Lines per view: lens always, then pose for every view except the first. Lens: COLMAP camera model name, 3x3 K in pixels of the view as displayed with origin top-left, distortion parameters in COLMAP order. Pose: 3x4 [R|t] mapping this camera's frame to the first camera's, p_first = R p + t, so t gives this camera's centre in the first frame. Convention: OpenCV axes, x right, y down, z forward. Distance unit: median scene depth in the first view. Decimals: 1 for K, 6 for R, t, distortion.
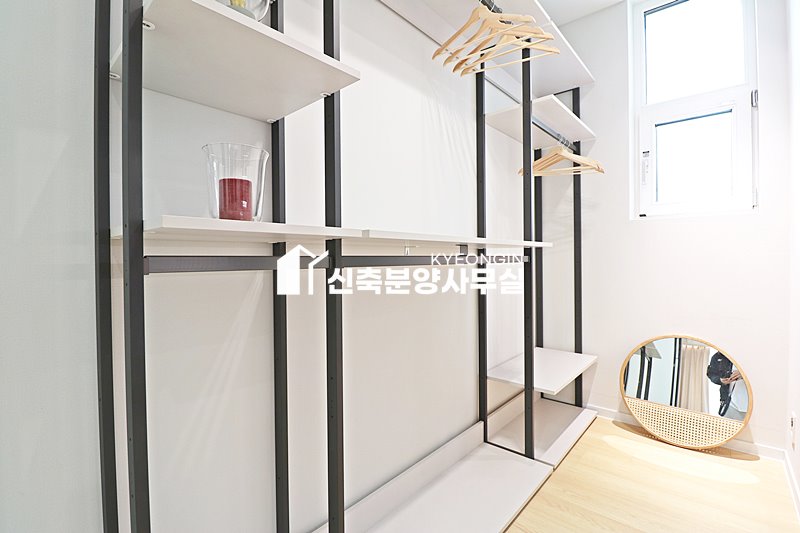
lens RADIAL K [[370.2, 0, 395.8], [0, 370.2, 265.4], [0, 0, 1]] dist [-0.015315, -0.003521]
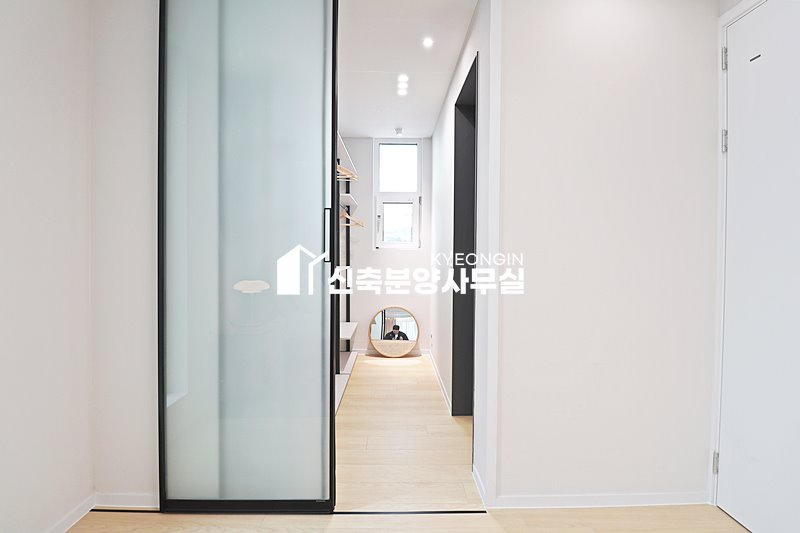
lens RADIAL K [[370.2, 0, 399.7], [0, 370.2, 262.6], [0, 0, 1]] dist [-0.015315, -0.003521]
pose [[0.746244, -0.010601, 0.665588, -0.565619], [-0.004533, 0.999769, 0.021005, -0.102425], [-0.665657, -0.018692, 0.746024, -0.565448]]
